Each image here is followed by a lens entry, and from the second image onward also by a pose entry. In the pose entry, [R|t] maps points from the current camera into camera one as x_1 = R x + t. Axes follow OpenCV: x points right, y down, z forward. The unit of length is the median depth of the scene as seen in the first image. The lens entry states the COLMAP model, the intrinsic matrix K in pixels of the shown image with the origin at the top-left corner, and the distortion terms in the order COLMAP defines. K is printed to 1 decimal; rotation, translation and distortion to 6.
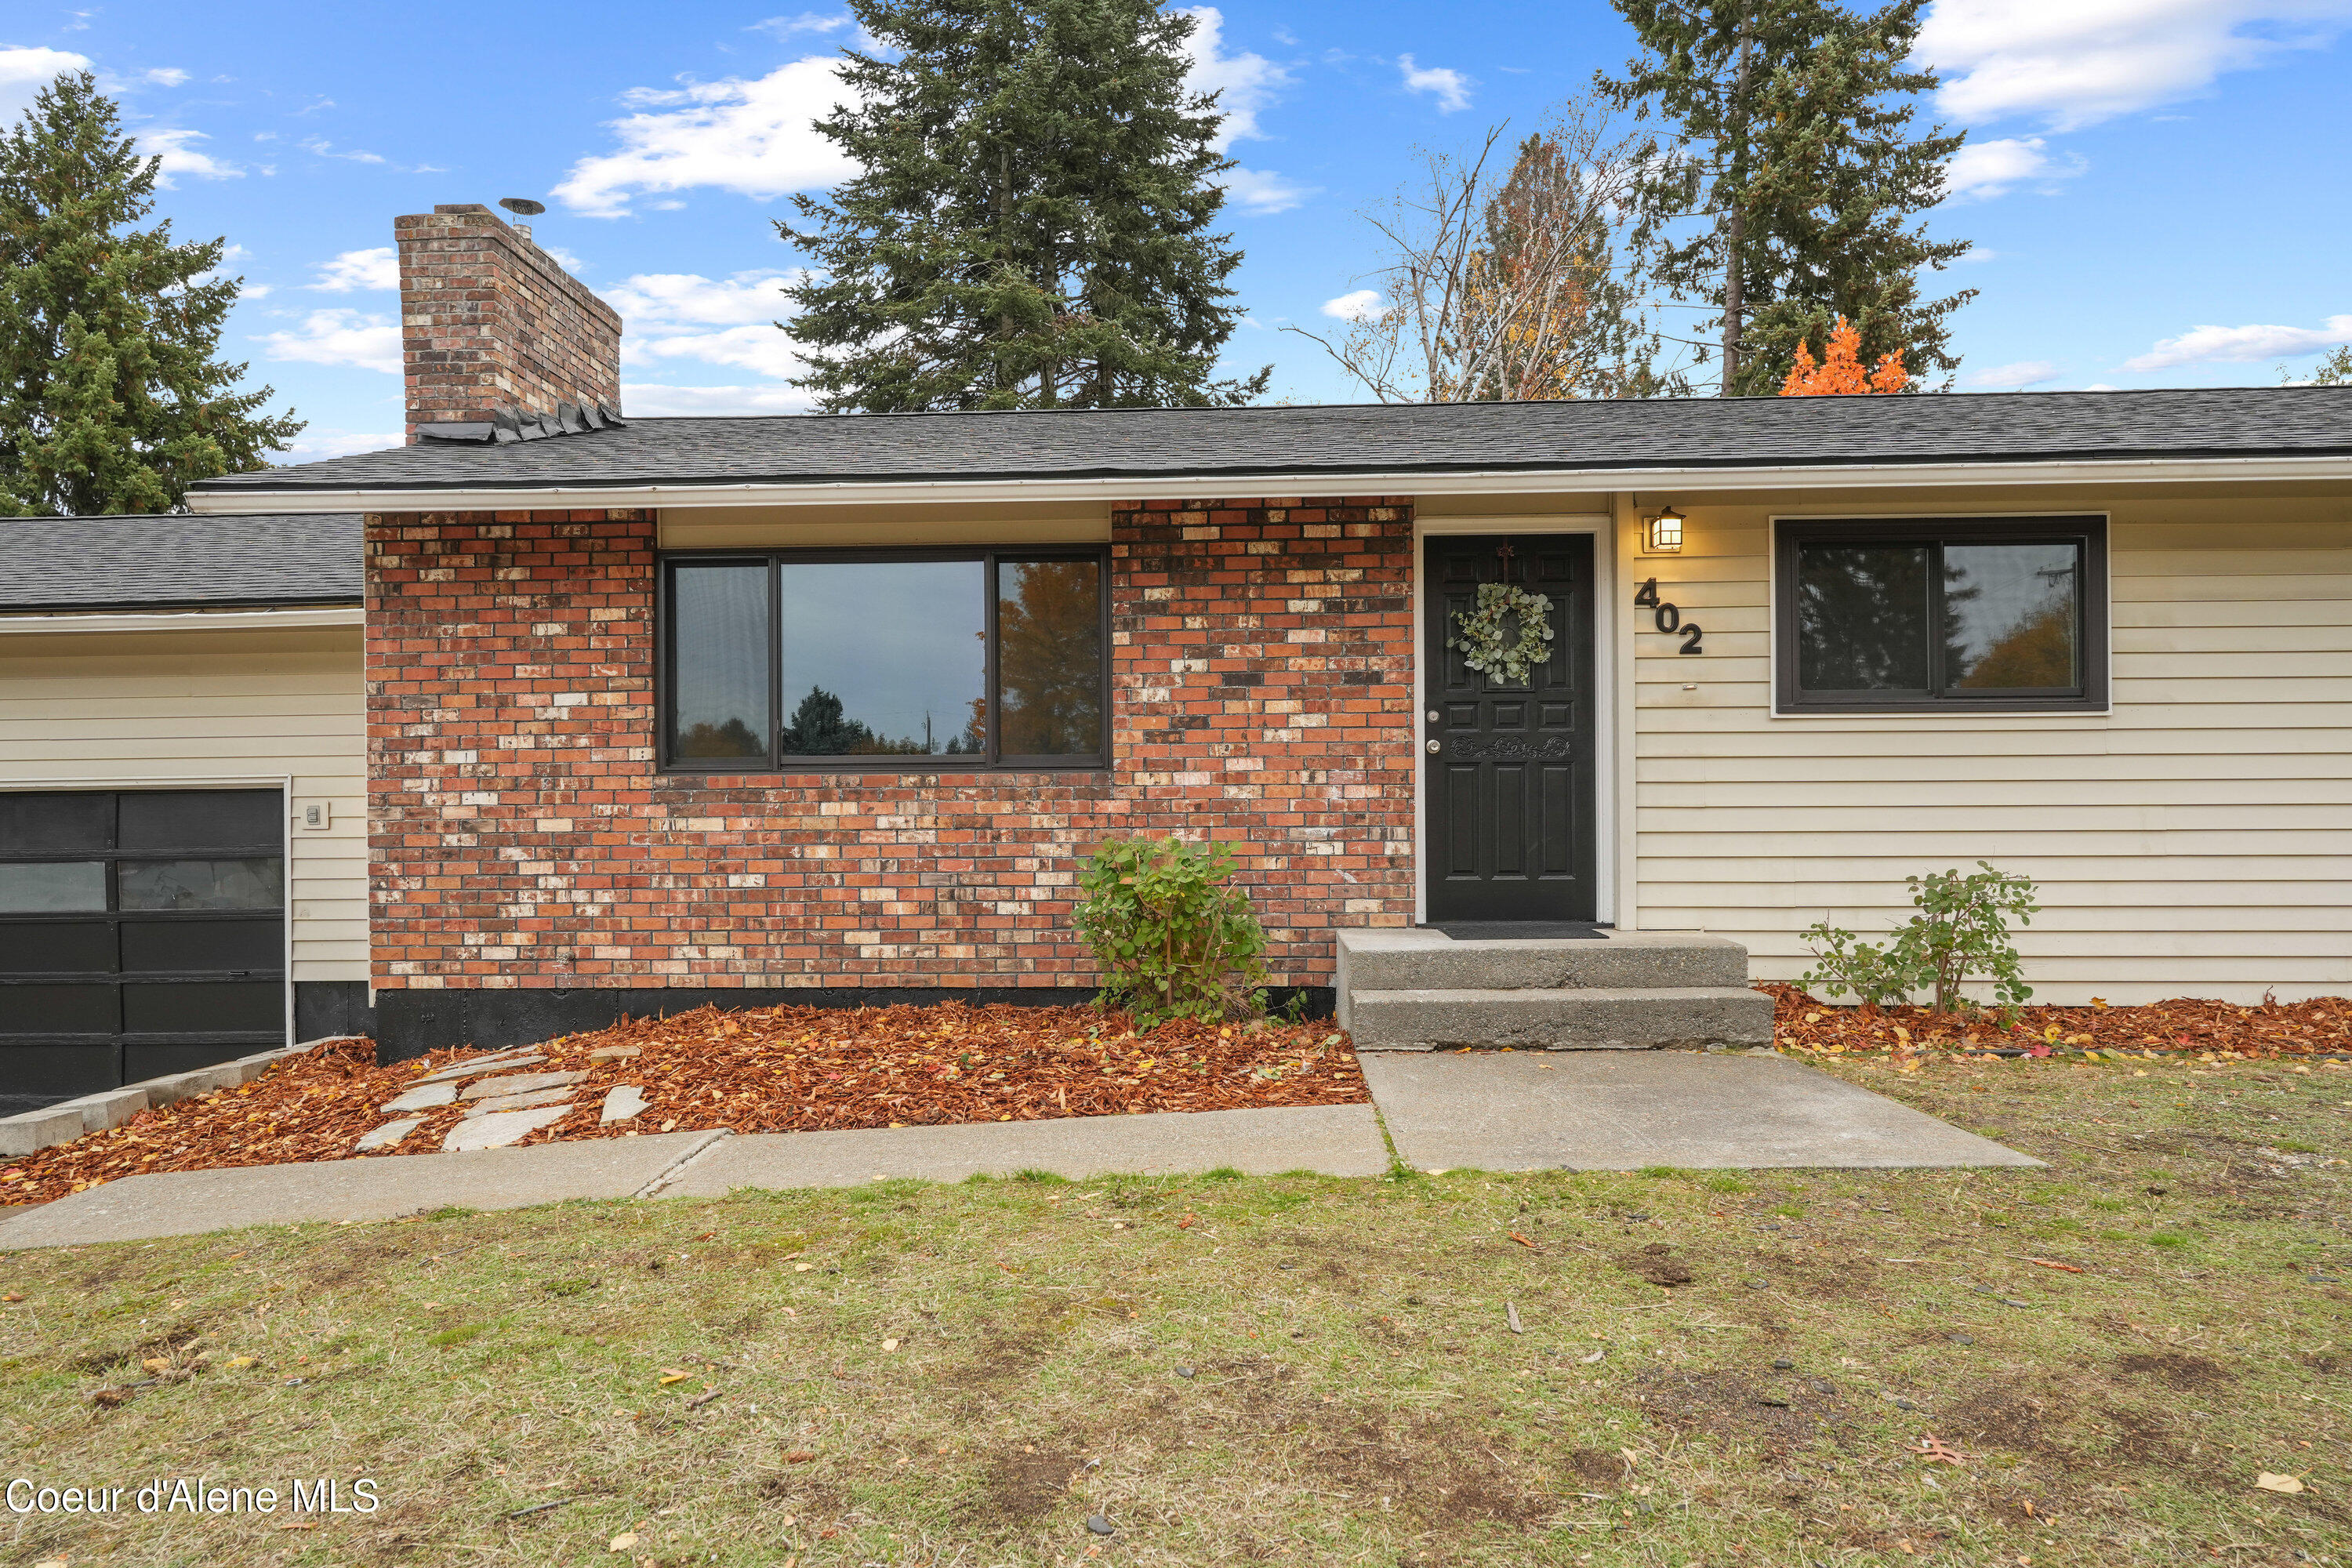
lens RADIAL K [[1399.2, 0, 1163.7], [0, 1399.2, 797.2], [0, 0, 1]] dist [-0.002222, -0.000538]
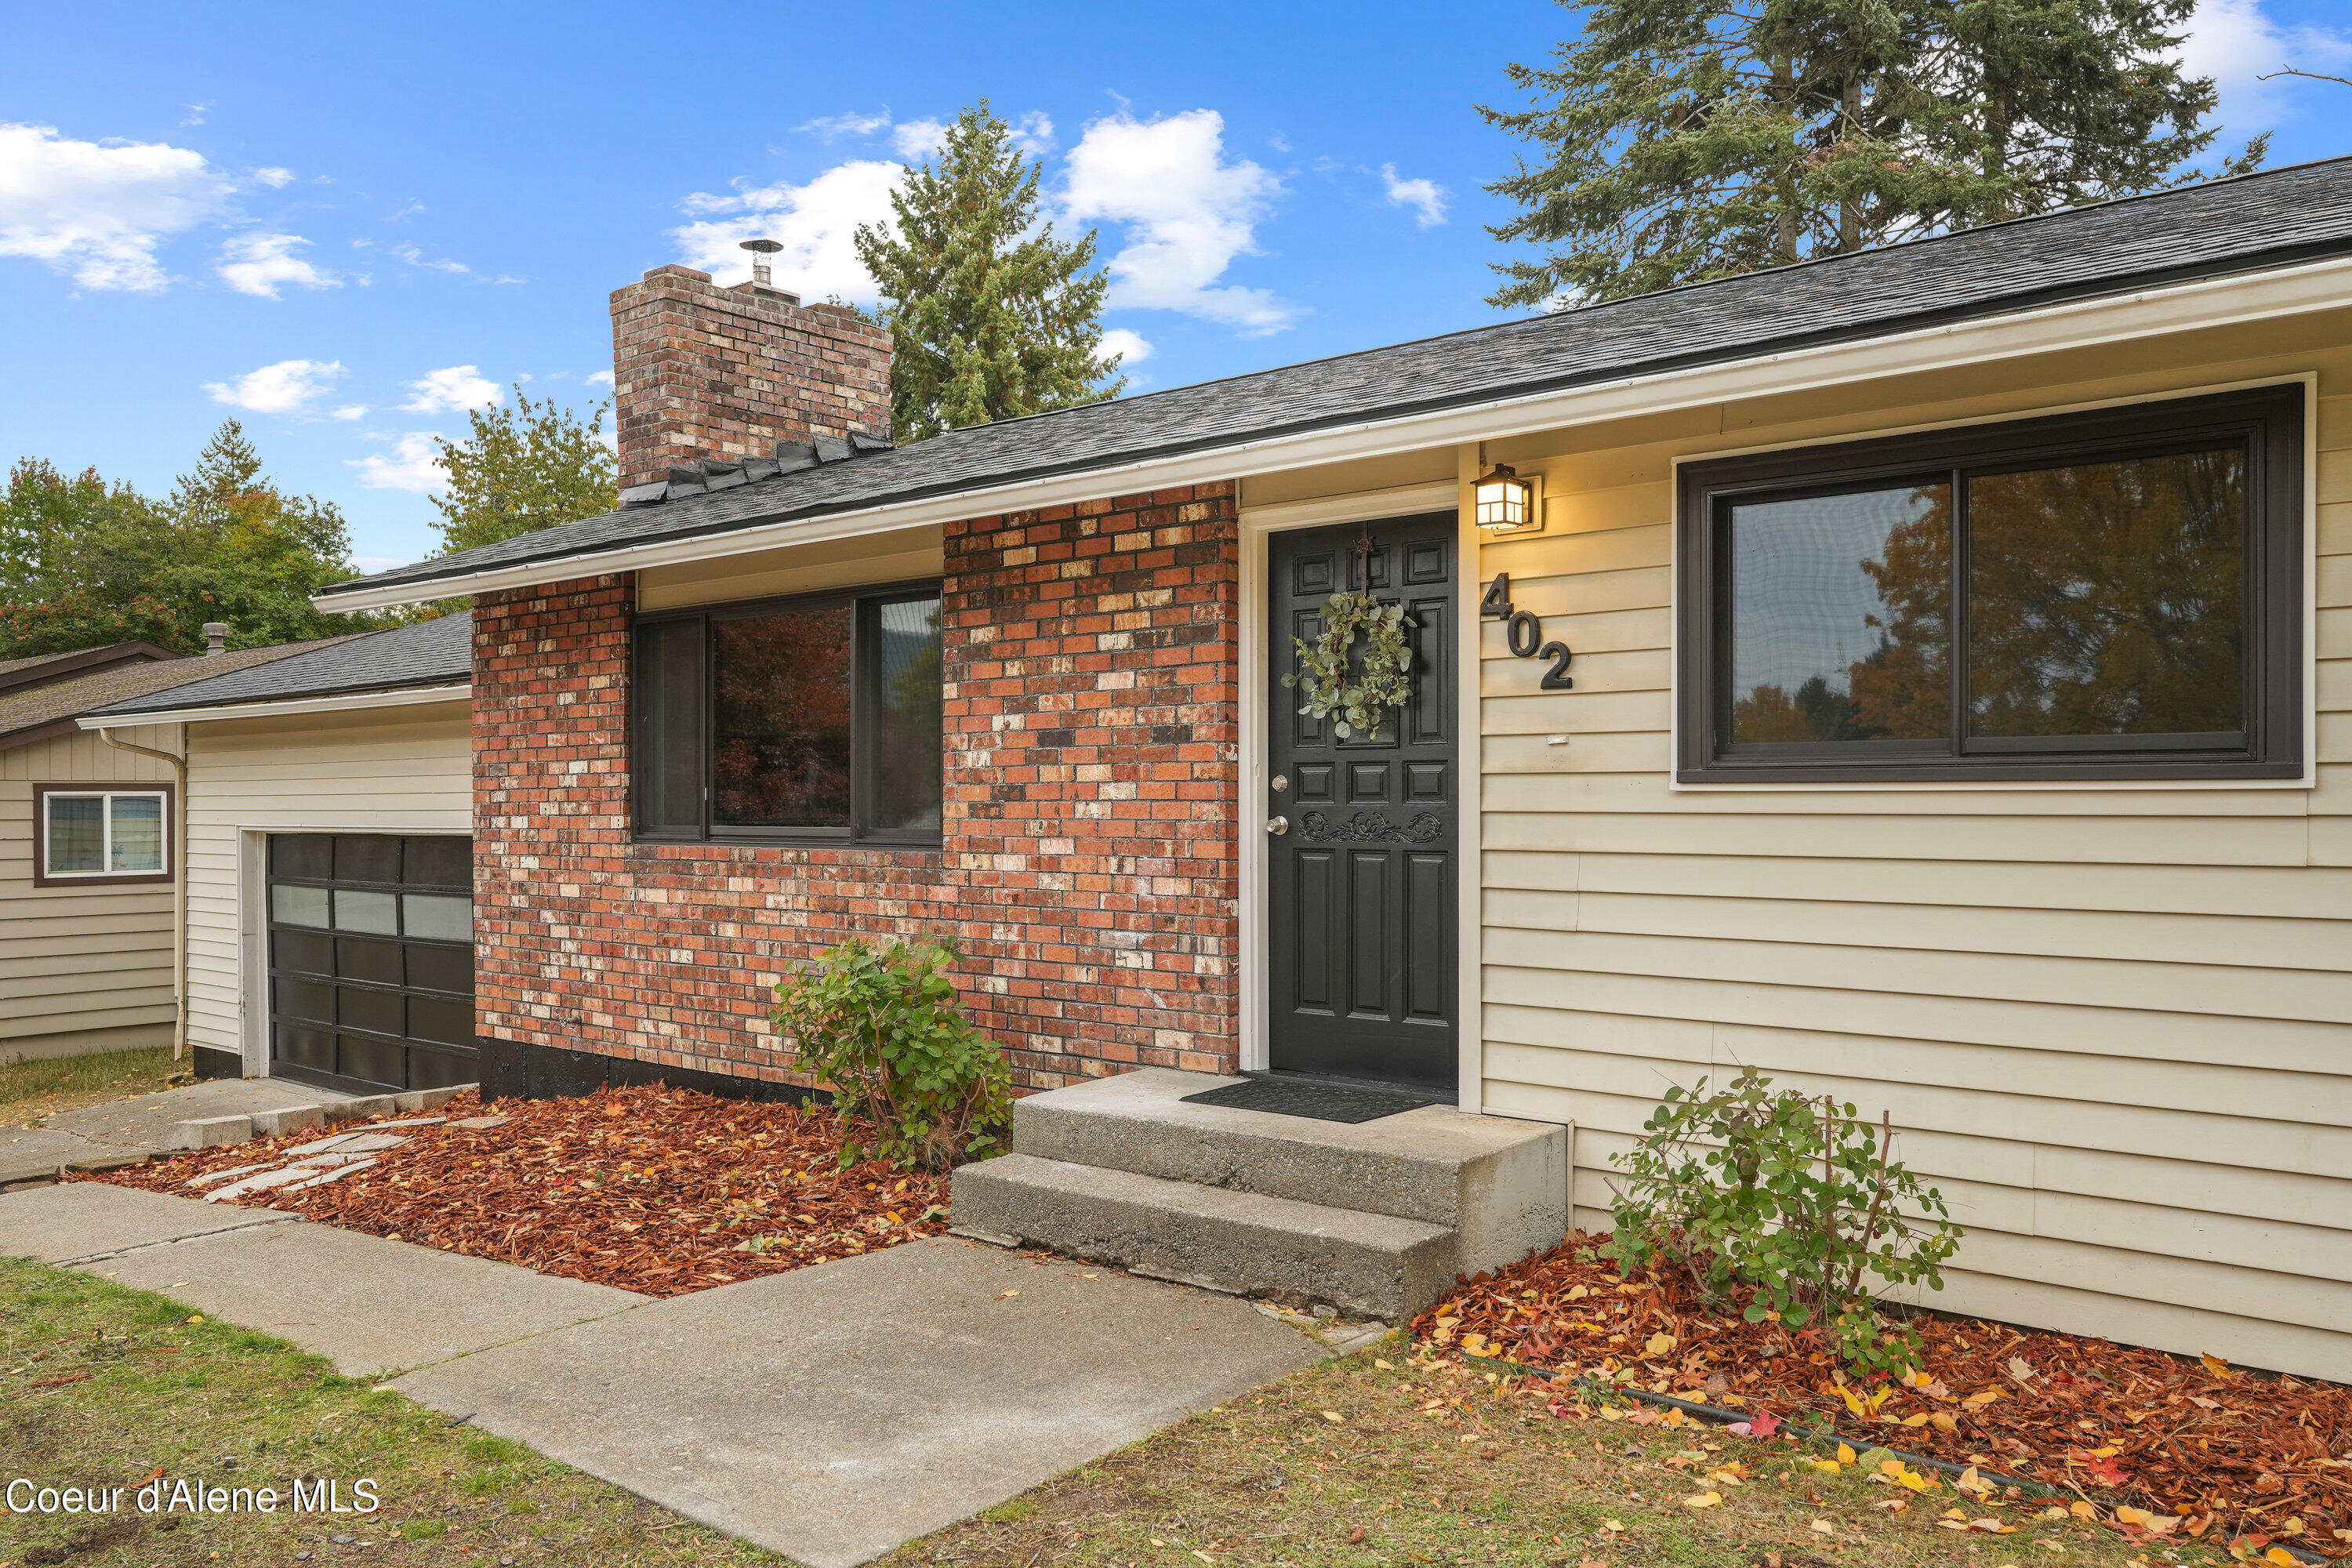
lens RADIAL K [[1756.7, 0, 1183.3], [0, 1756.7, 795.9], [0, 0, 1]] dist [0.004393, -0.003963]
pose [[0.795266, 0.003295, -0.606251, 0.706567], [0.002106, 0.999964, 0.008197, -0.059364], [0.606257, -0.007796, 0.795231, 0.255495]]
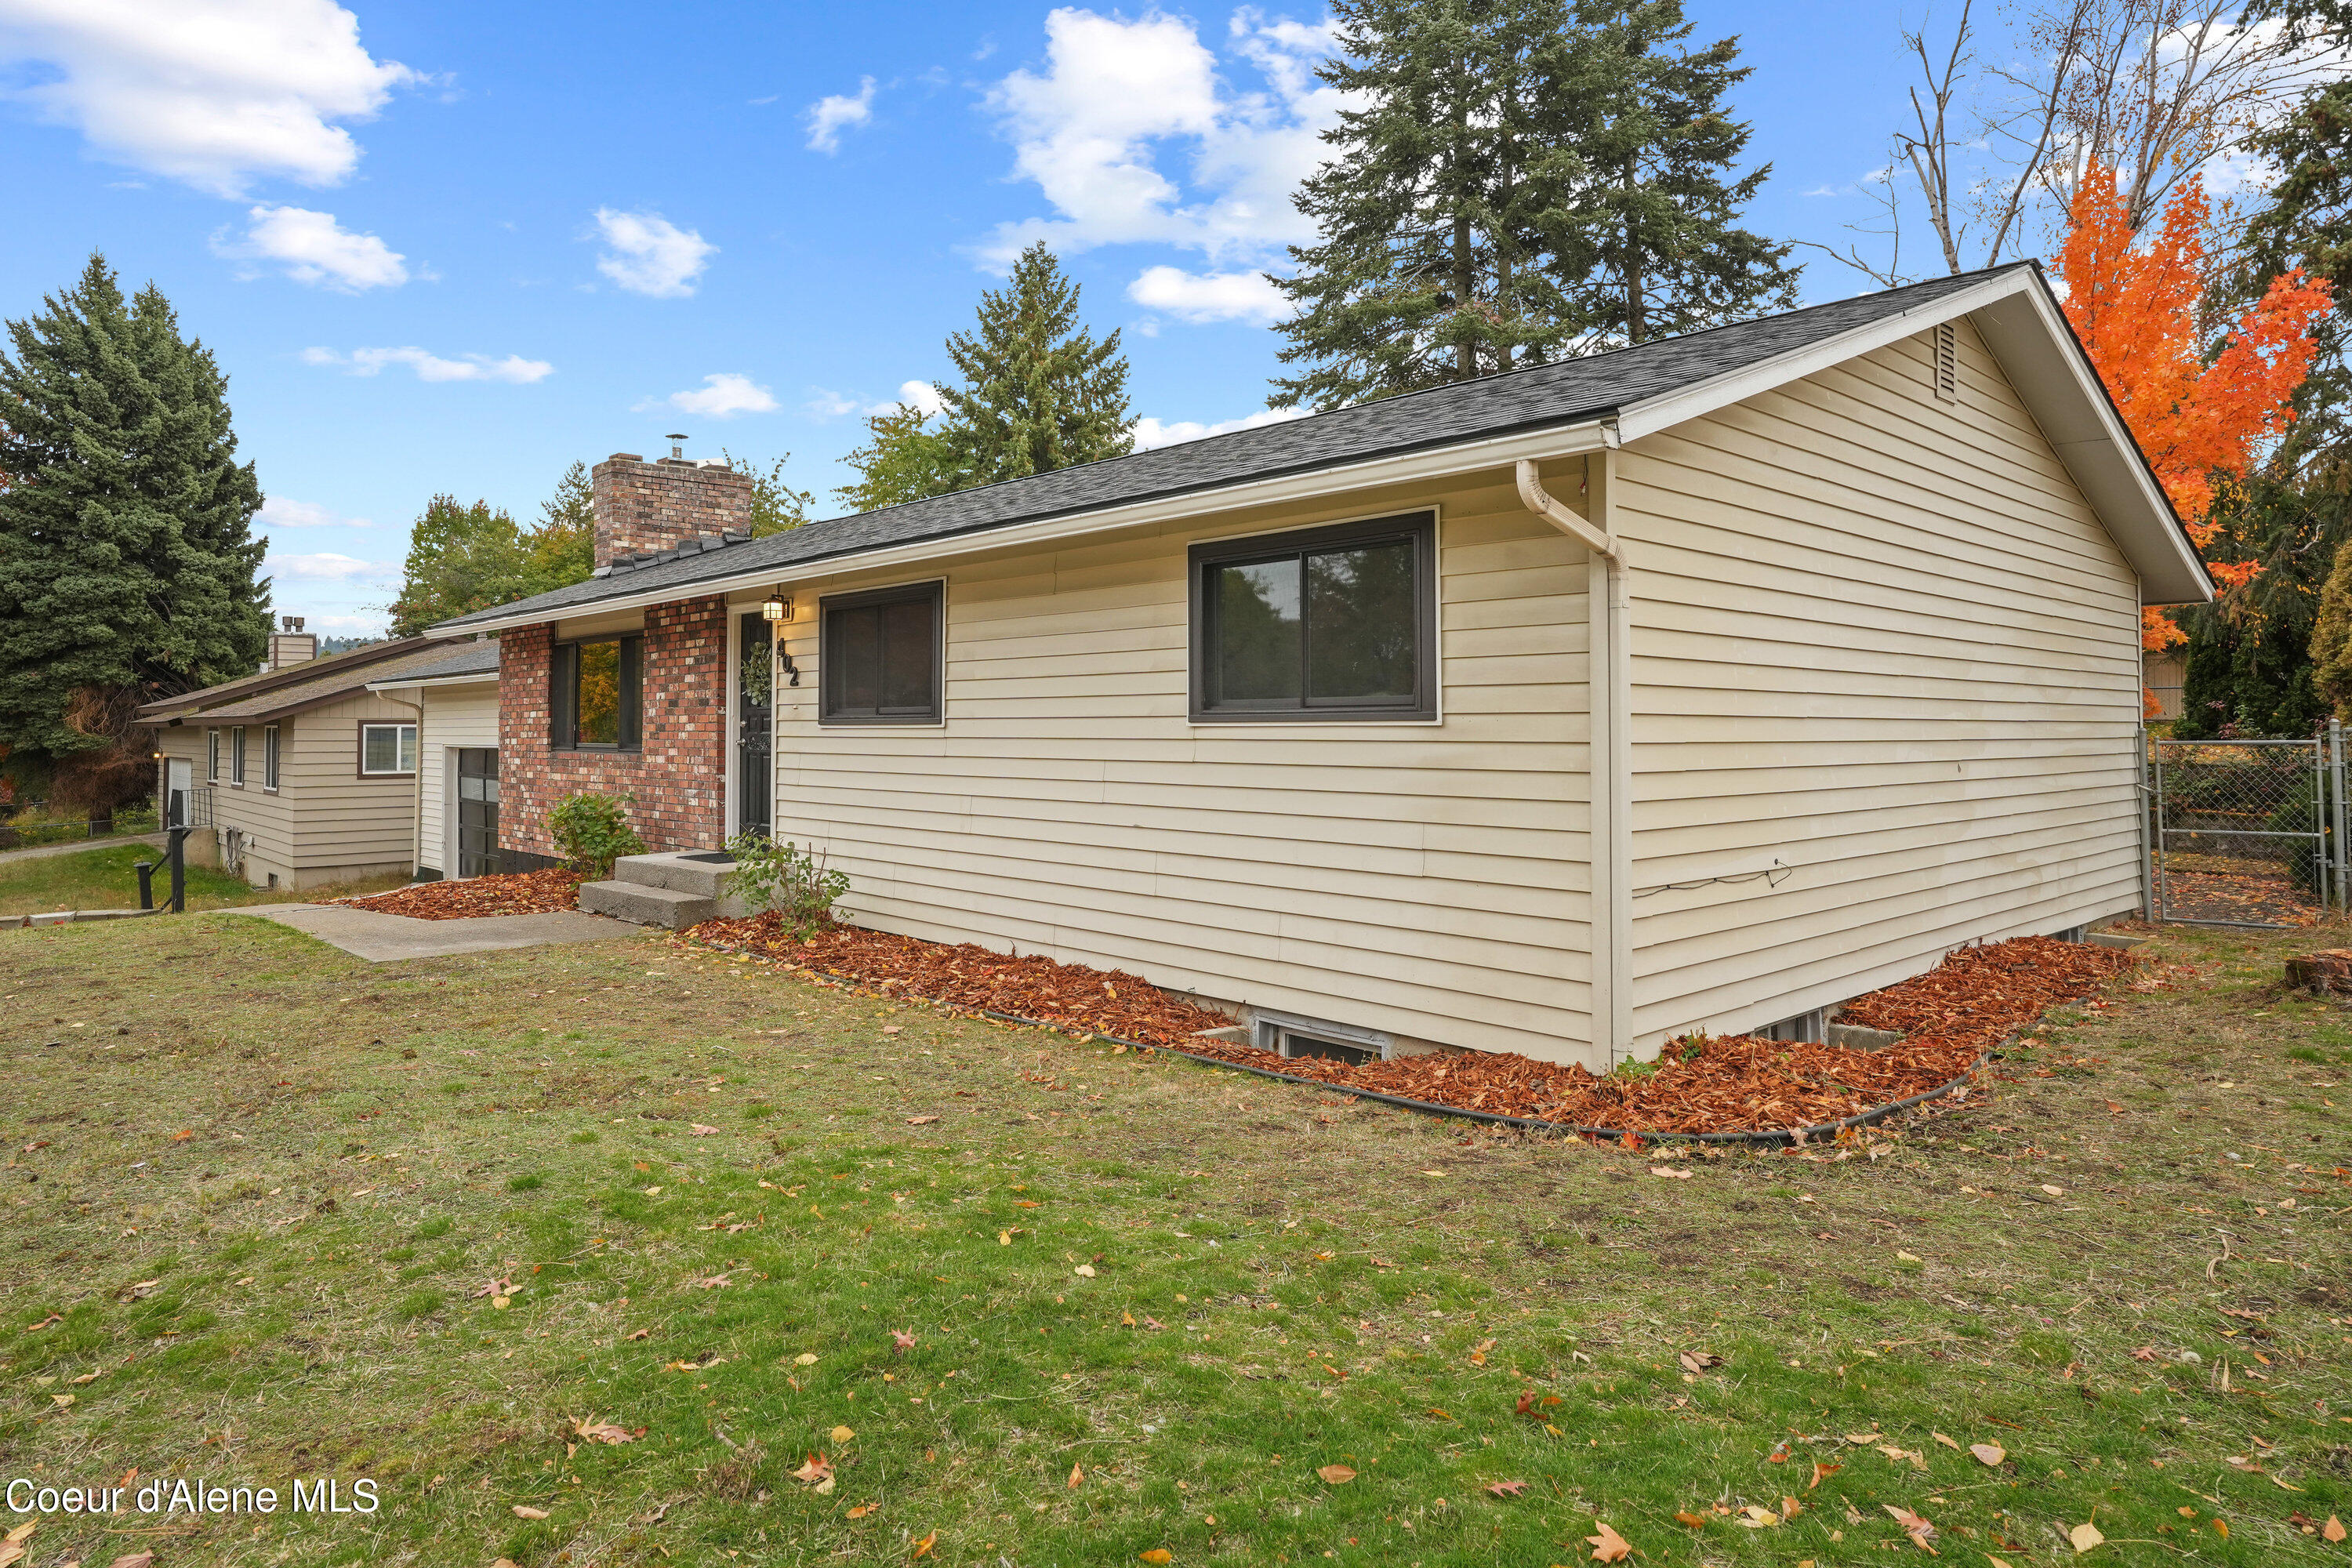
lens RADIAL K [[1389.0, 0, 1134.6], [0, 1389.0, 688.3], [0, 0, 1]] dist [-0.008253, -0.000414]
pose [[0.709903, -0.015116, -0.704138, 1.685369], [0.000139, 0.999773, -0.021322, -0.065427], [0.704300, 0.015038, 0.709743, 0.167080]]
